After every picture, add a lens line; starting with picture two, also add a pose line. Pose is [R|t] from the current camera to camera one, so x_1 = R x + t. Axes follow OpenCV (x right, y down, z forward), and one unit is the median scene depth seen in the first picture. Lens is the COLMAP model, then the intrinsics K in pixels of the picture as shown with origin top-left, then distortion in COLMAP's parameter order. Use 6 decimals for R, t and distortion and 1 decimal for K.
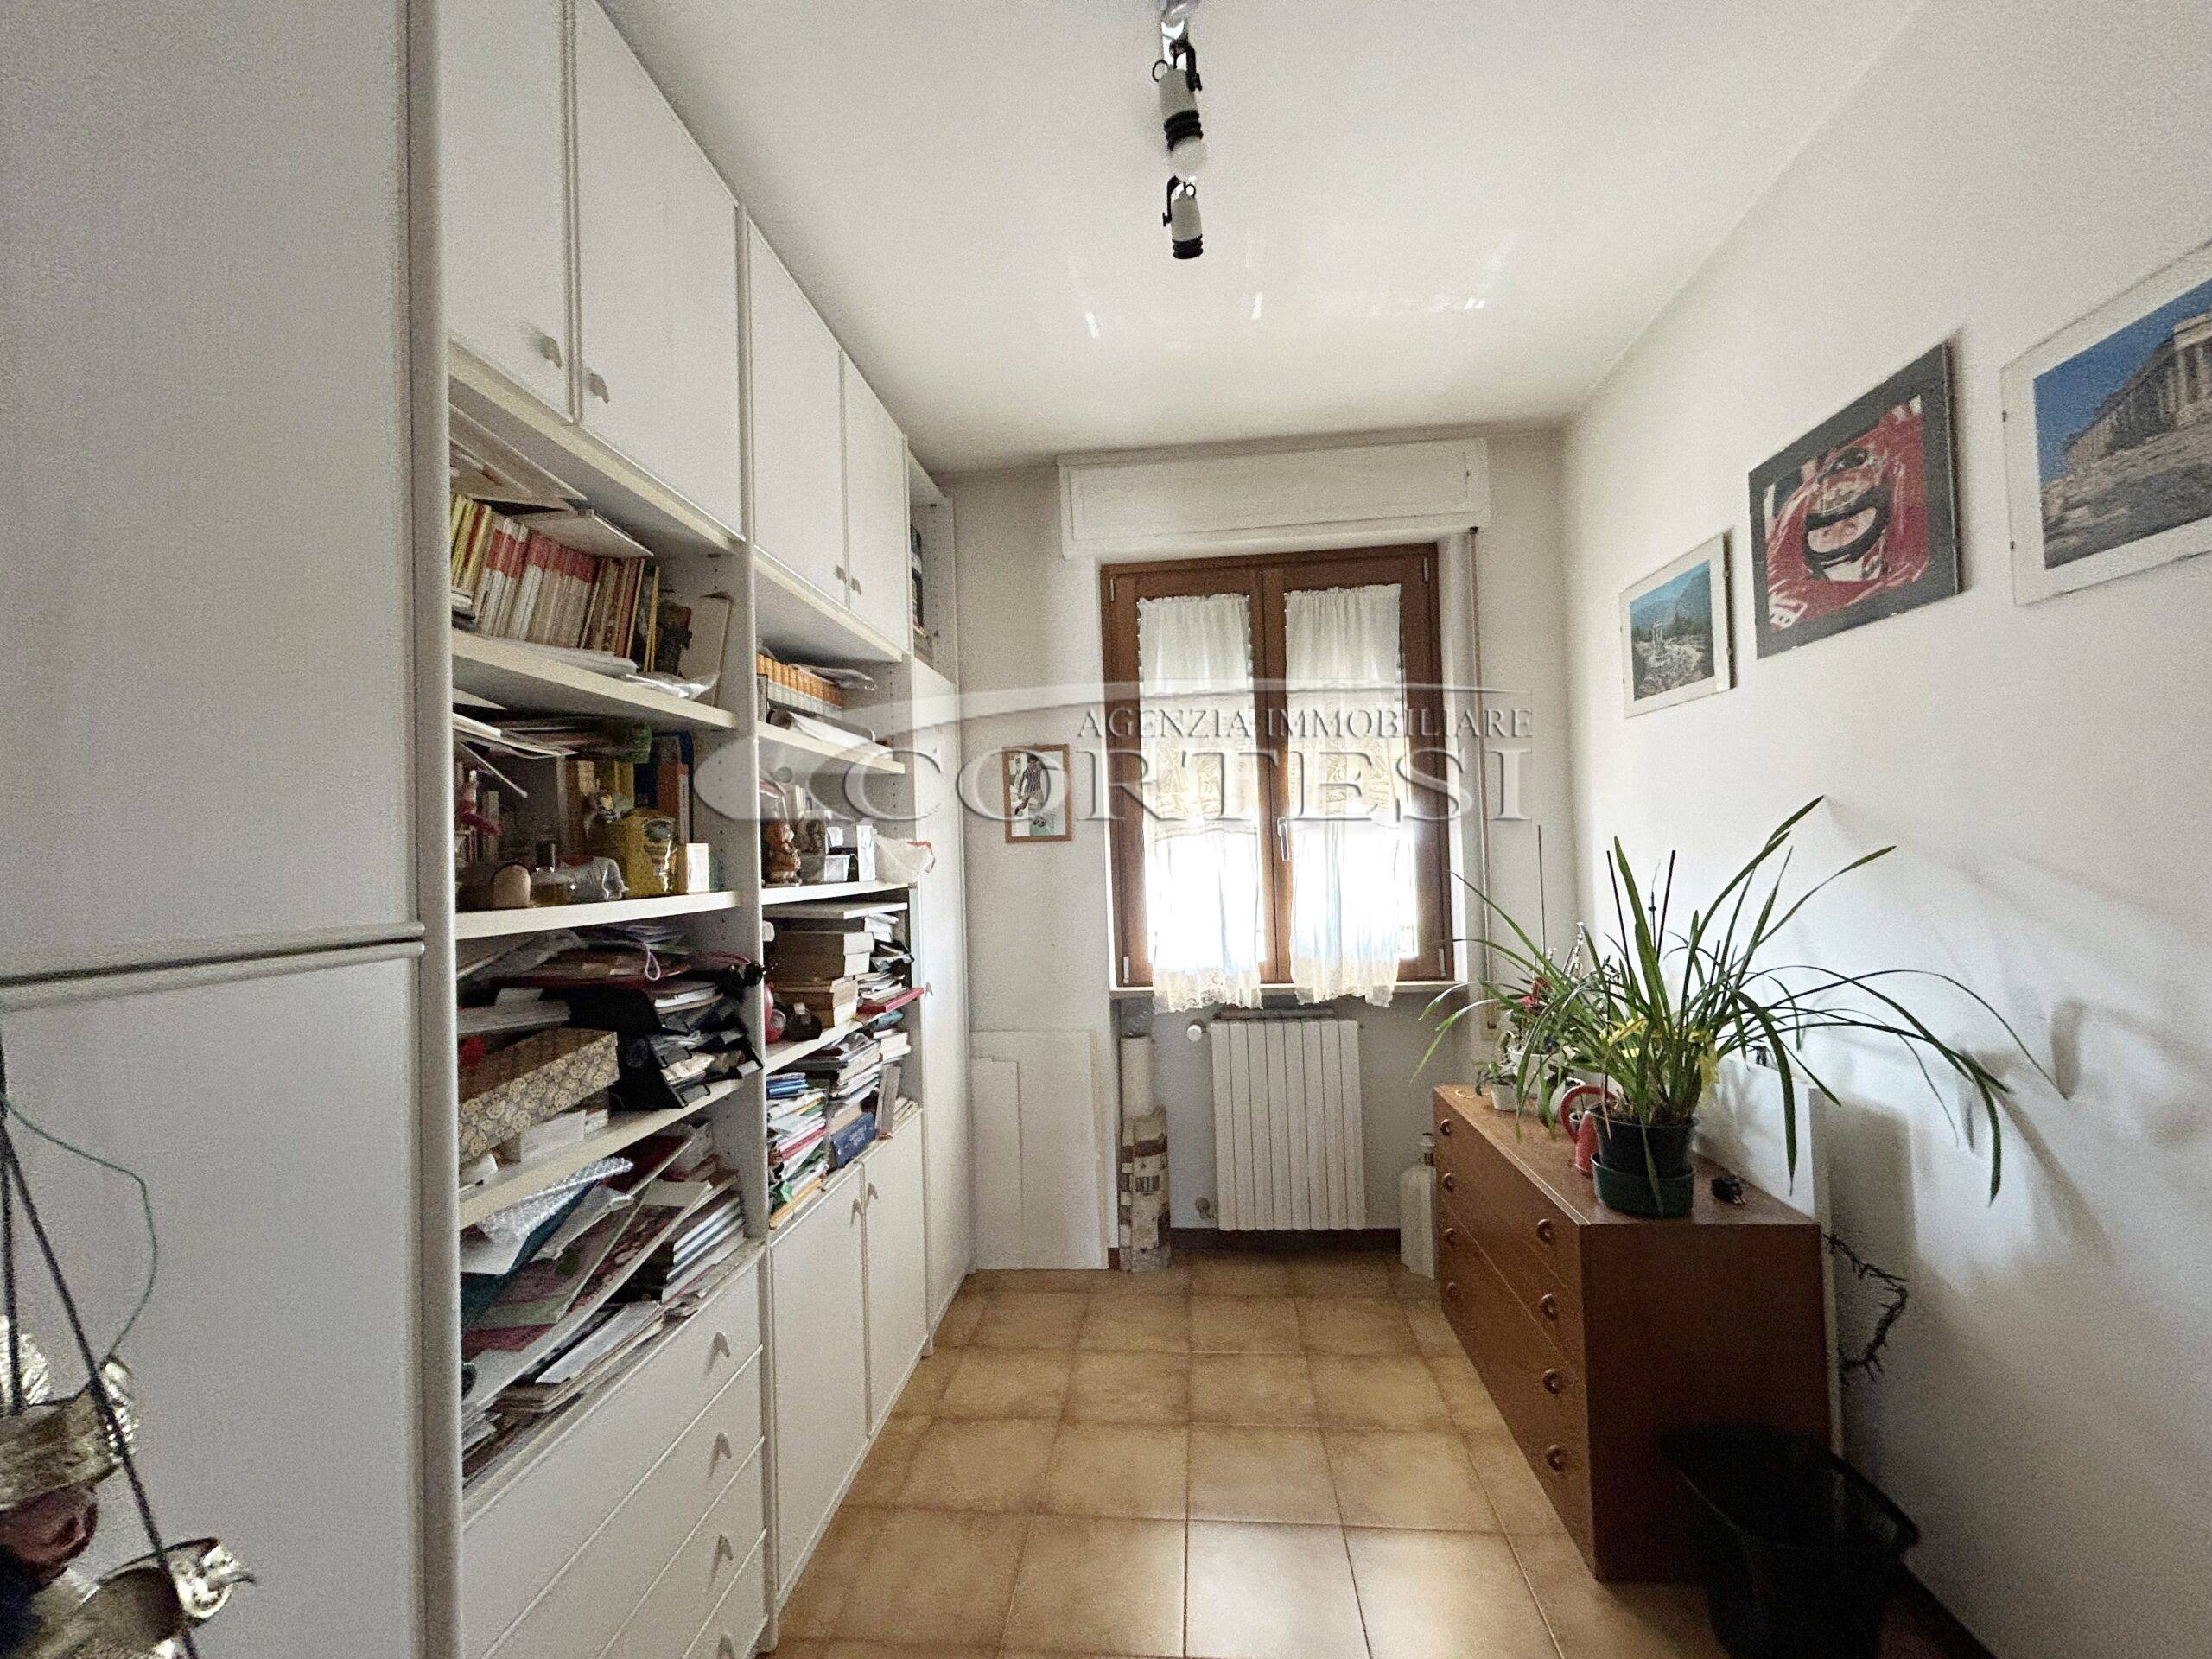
lens RADIAL K [[889.7, 0, 1107.2], [0, 889.7, 830.7], [0, 0, 1]] dist [-0.002750, 0.000781]
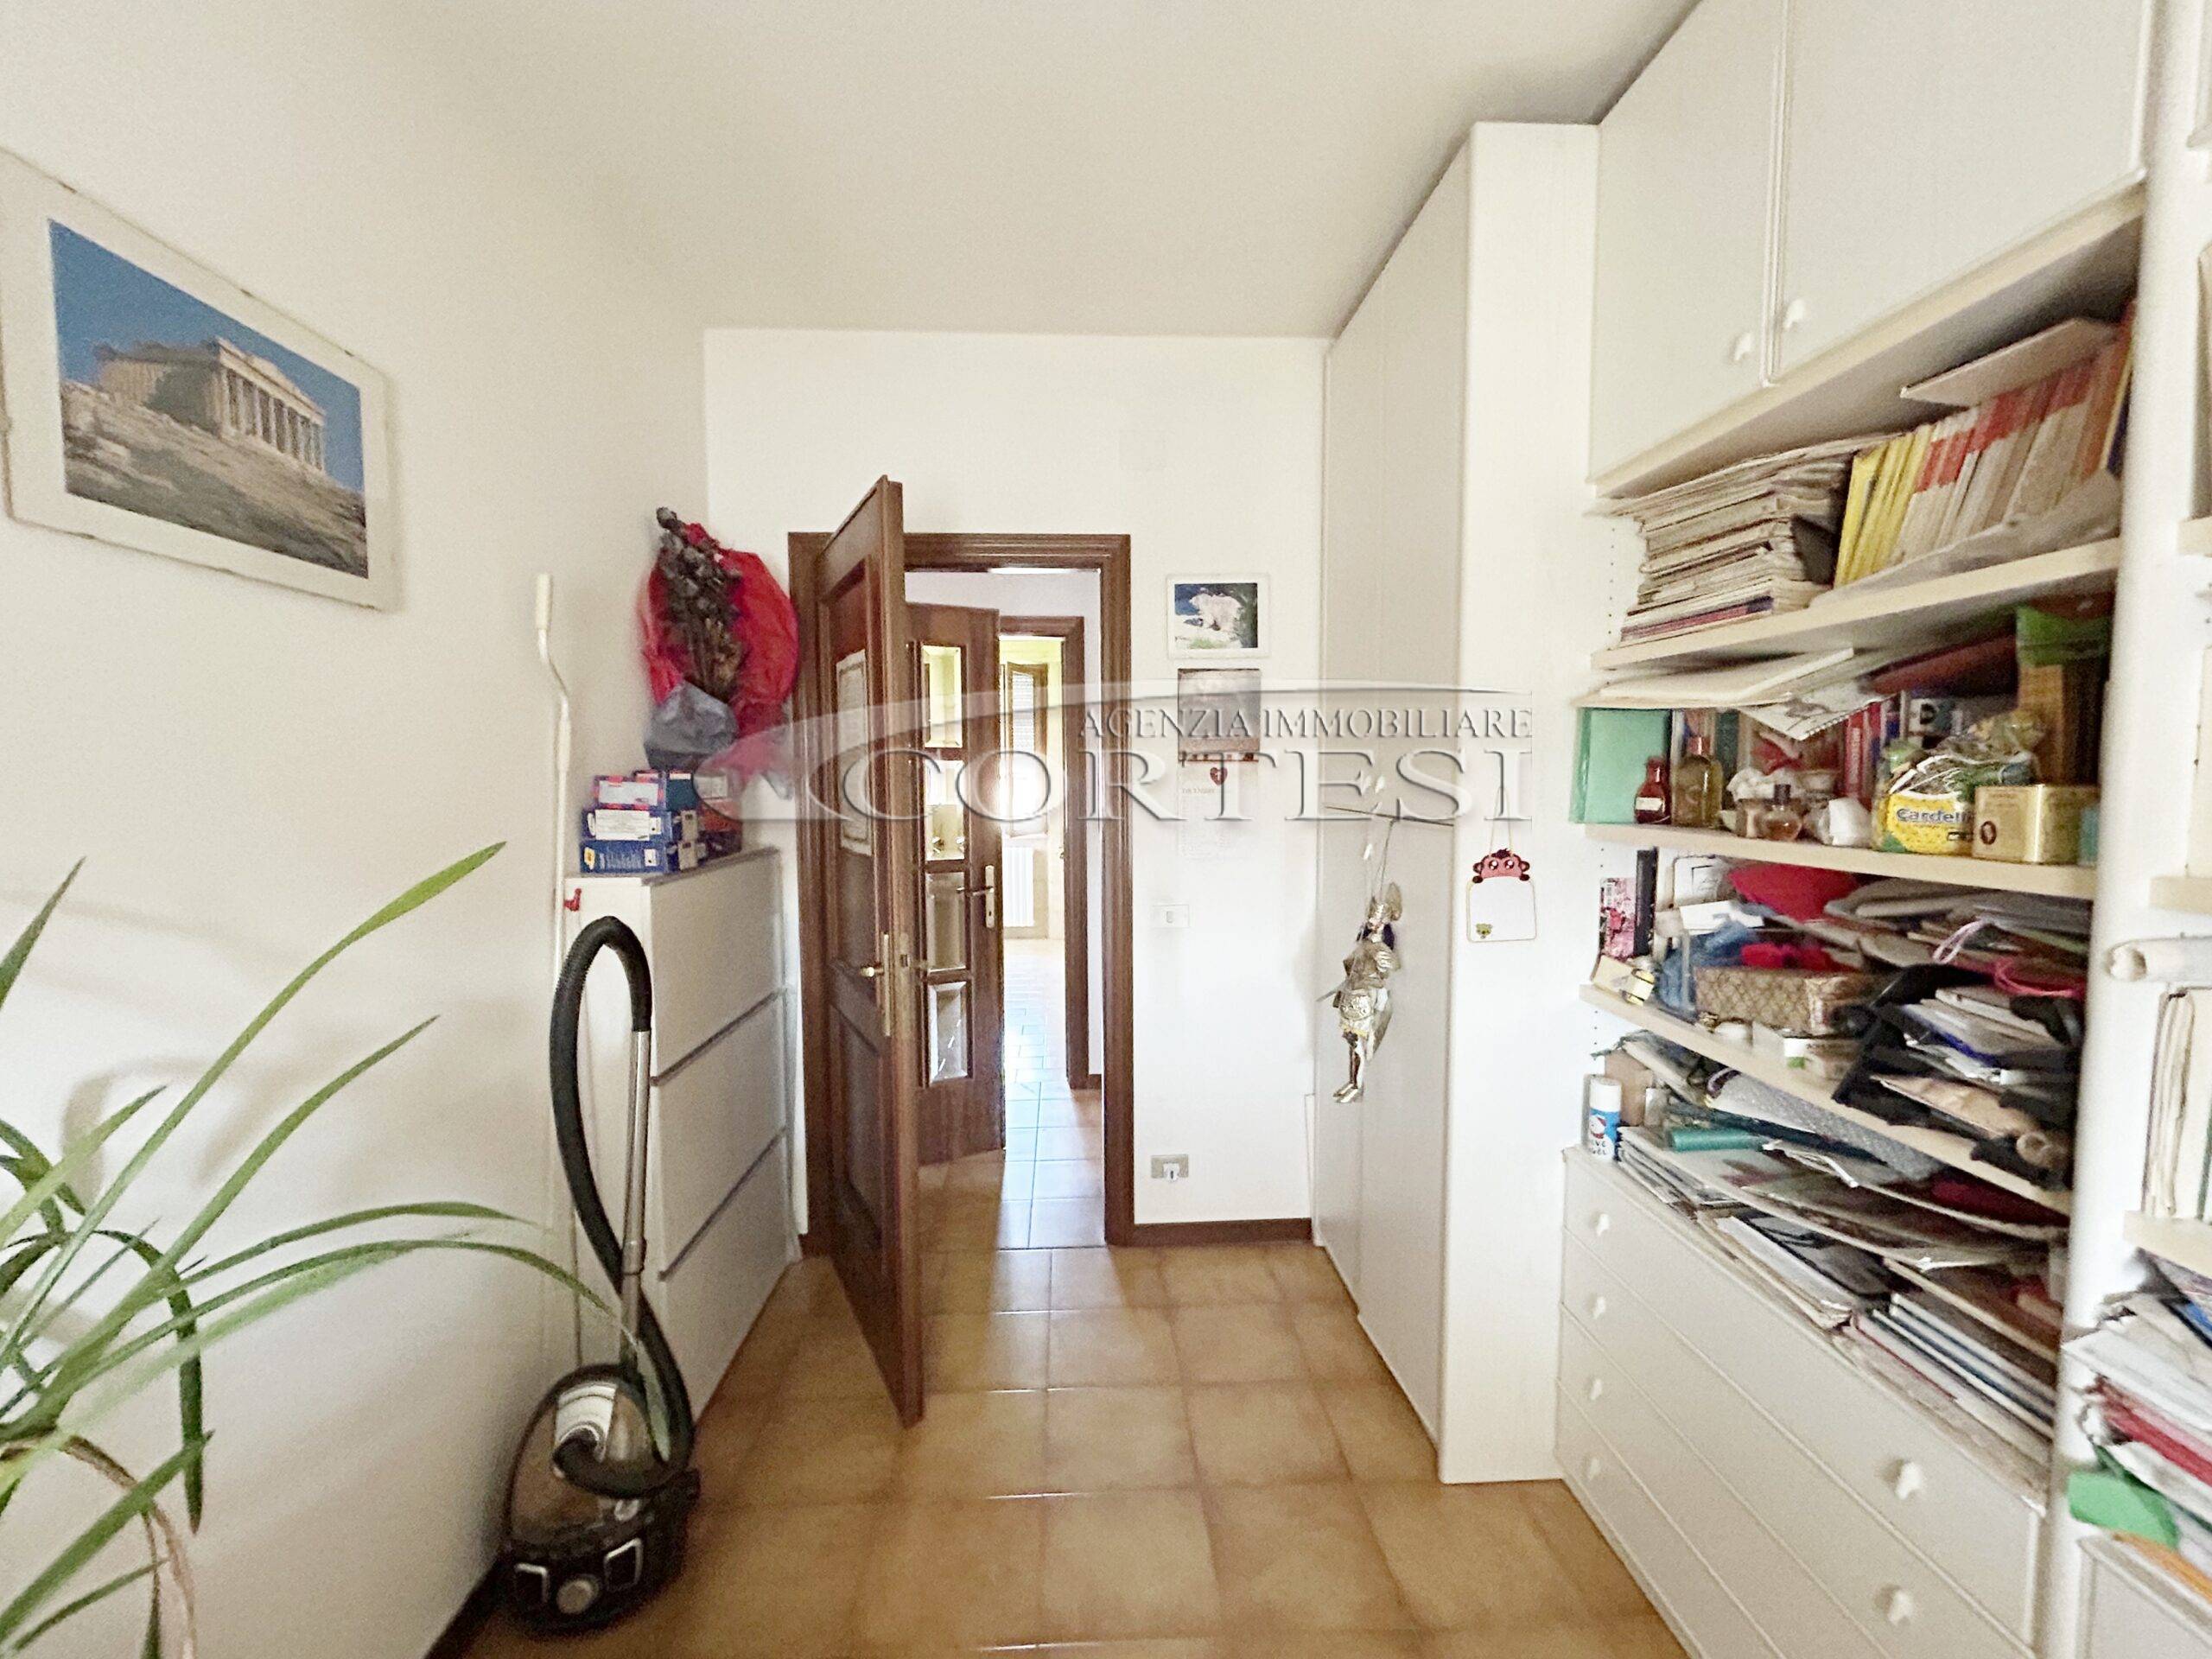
lens RADIAL K [[889.7, 0, 1105.4], [0, 889.7, 828.7], [0, 0, 1]] dist [-0.002750, 0.000781]
pose [[-0.988925, 0.051405, -0.139230, 0.328914], [0.044955, 0.997782, 0.049085, -0.014720], [0.141444, 0.042282, -0.989043, 1.879903]]
